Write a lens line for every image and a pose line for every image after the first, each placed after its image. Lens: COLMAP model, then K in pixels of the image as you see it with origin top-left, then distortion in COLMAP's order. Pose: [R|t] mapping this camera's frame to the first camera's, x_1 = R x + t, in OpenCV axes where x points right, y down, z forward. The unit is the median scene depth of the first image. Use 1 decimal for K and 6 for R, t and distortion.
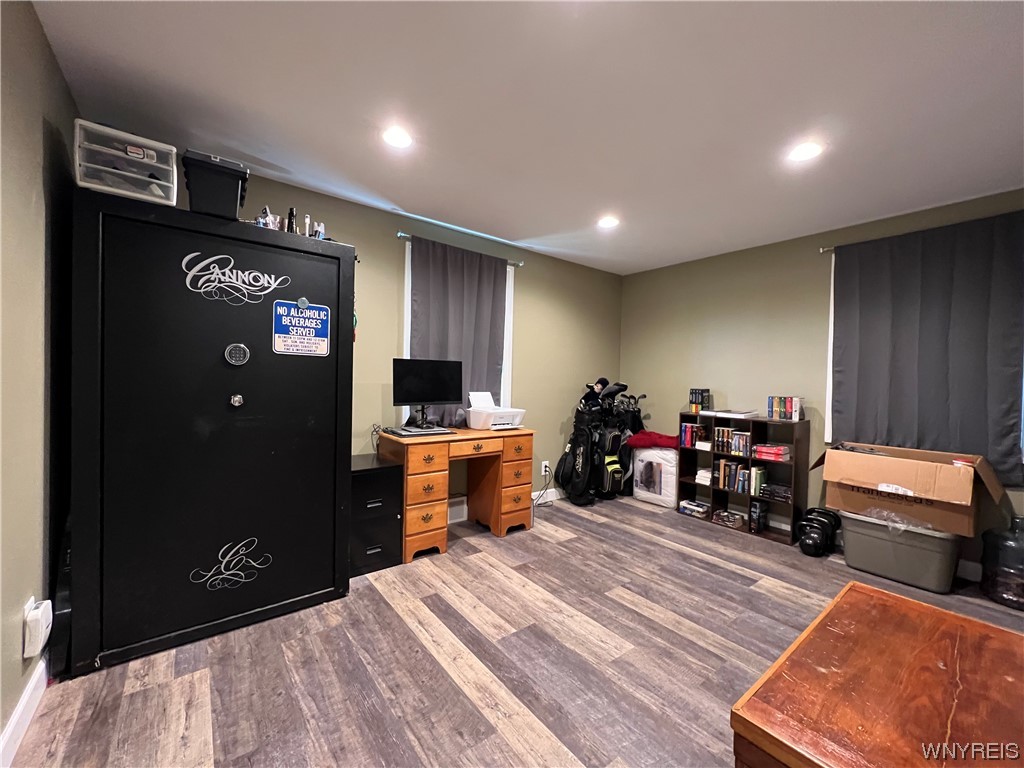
lens RADIAL K [[409.3, 0, 512.4], [0, 409.3, 385.3], [0, 0, 1]] dist [-0.001134, -0.000163]
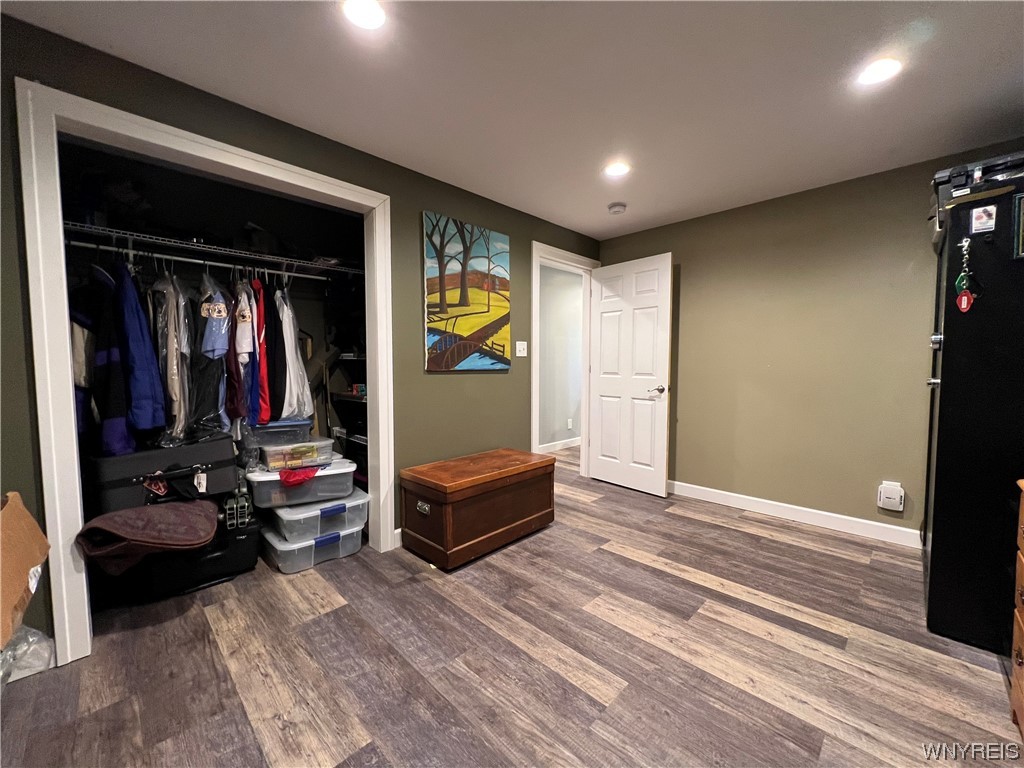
lens RADIAL K [[409.3, 0, 512.3], [0, 409.3, 387.5], [0, 0, 1]] dist [-0.000757, -0.000291]
pose [[-0.991550, -0.014284, -0.128936, 0.588203], [-0.023123, 0.997463, 0.067322, 0.002195], [0.127647, 0.069734, -0.989365, 1.875042]]
